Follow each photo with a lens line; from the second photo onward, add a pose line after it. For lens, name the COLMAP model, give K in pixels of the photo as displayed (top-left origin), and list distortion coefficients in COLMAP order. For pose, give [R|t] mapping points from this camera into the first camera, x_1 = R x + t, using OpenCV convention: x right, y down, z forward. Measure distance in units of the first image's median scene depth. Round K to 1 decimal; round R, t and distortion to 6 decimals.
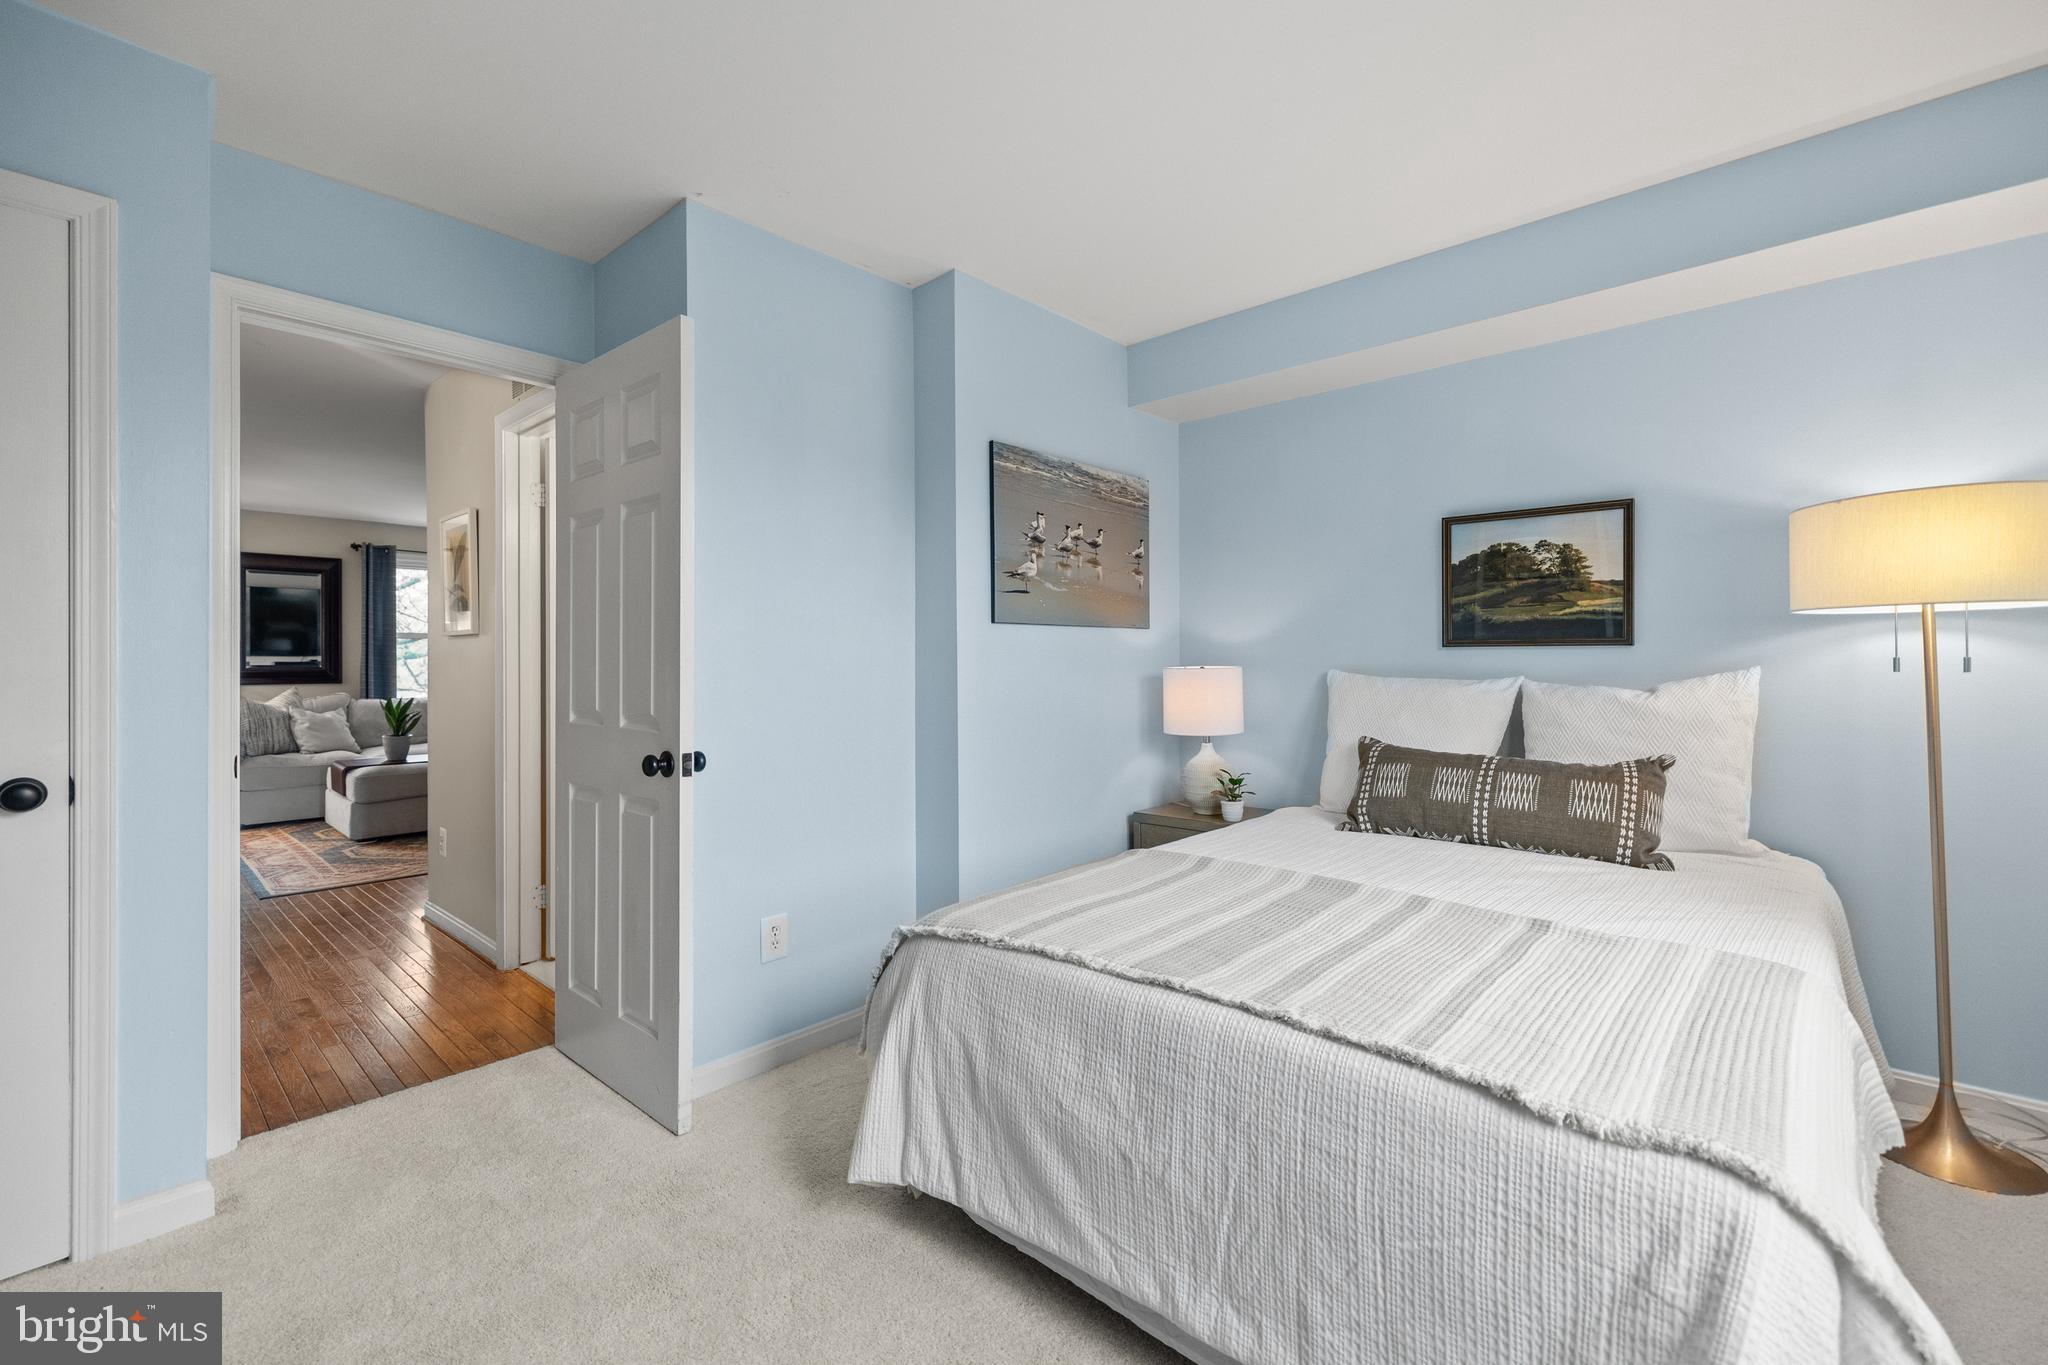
lens RADIAL K [[863.3, 0, 1021.3], [0, 863.3, 664.2], [0, 0, 1]] dist [0.001616, 0.000082]
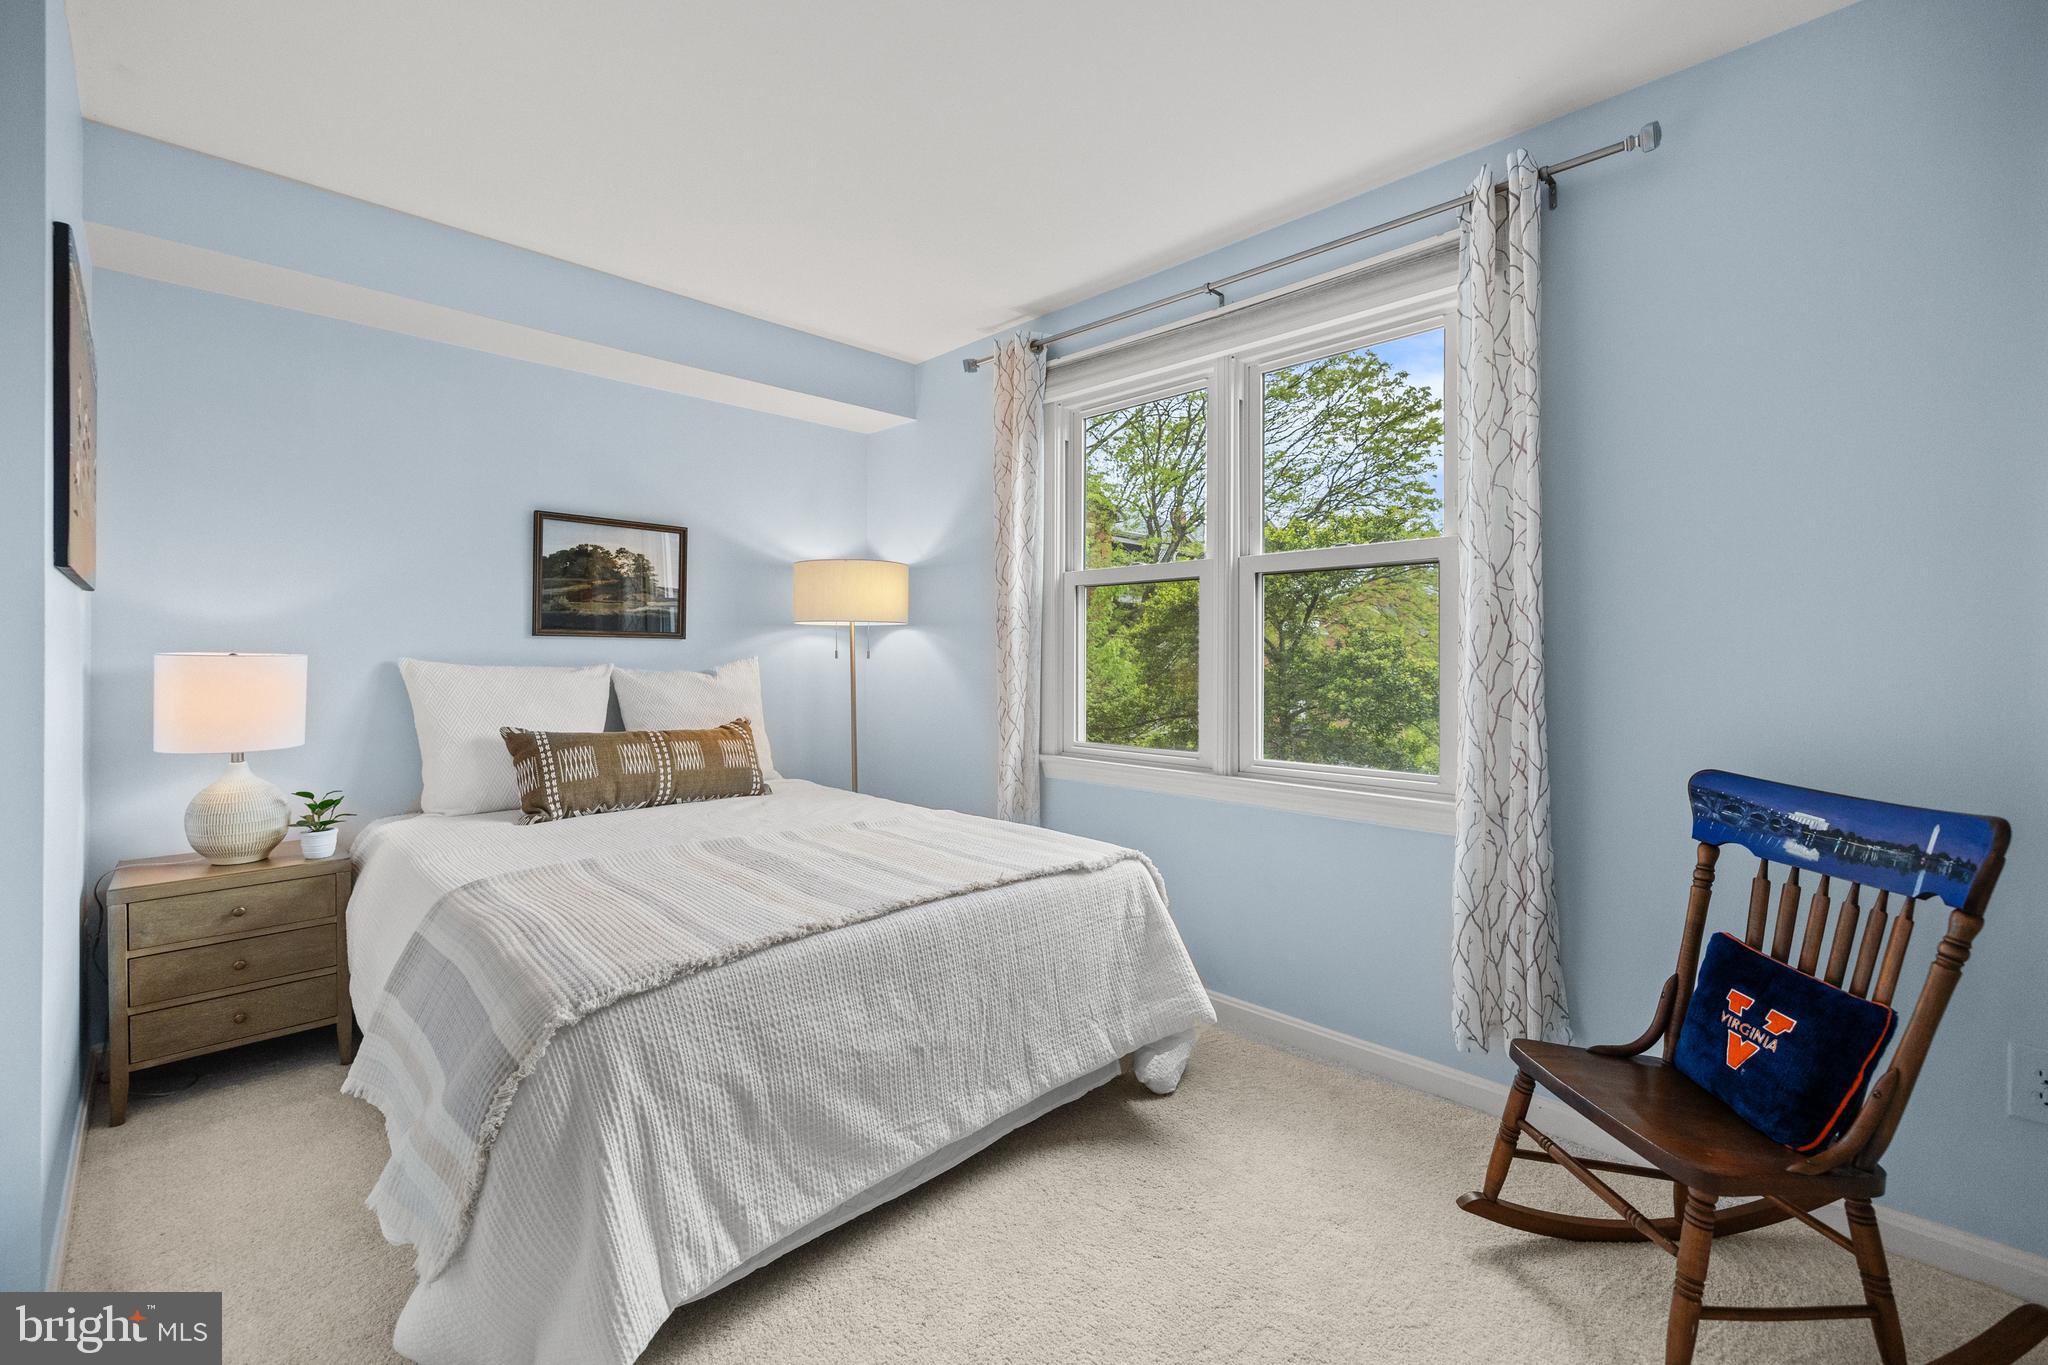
lens RADIAL K [[863.3, 0, 1021.3], [0, 863.3, 664.2], [0, 0, 1]] dist [0.001616, 0.000082]
pose [[0.051690, -0.004689, 0.998652, -0.579317], [-0.002344, 0.999986, 0.004817, 0.008764], [-0.998660, -0.002589, 0.051678, 0.418694]]
